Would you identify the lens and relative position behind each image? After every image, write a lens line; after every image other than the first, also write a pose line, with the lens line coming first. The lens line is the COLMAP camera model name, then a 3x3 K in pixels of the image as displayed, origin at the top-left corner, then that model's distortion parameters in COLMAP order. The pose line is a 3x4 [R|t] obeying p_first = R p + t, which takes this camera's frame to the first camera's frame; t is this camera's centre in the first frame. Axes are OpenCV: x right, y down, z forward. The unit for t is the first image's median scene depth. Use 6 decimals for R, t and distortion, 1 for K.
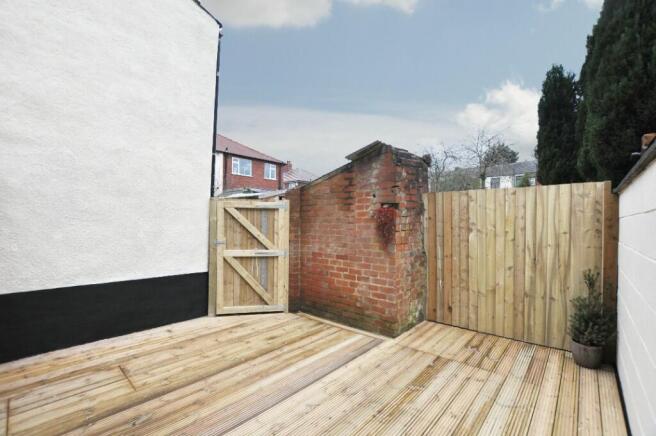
lens RADIAL K [[288.6, 0, 327.5], [0, 288.6, 220.3], [0, 0, 1]] dist [-0.023604, 0.000688]
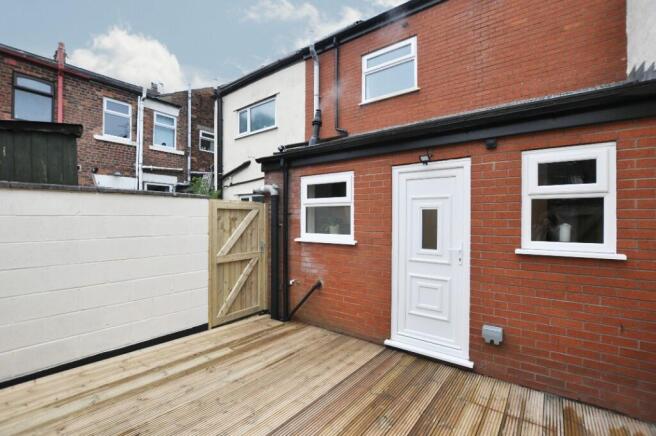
lens RADIAL K [[288.6, 0, 327.5], [0, 288.6, 220.3], [0, 0, 1]] dist [-0.023604, 0.000688]
pose [[-0.997849, -0.020626, -0.062217, -0.202785], [-0.020683, 0.999786, 0.000287, -0.016572], [0.062198, 0.001573, -0.998063, 1.110534]]
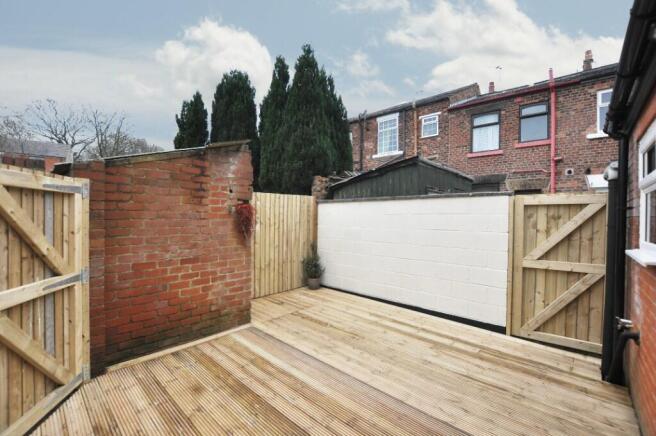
lens RADIAL K [[288.6, 0, 327.5], [0, 288.6, 220.3], [0, 0, 1]] dist [-0.023604, 0.000688]
pose [[0.022363, -0.023844, 0.999466, -0.813648], [-0.015764, 0.999583, 0.024199, -0.014127], [-0.999626, -0.016297, 0.021978, 0.644283]]
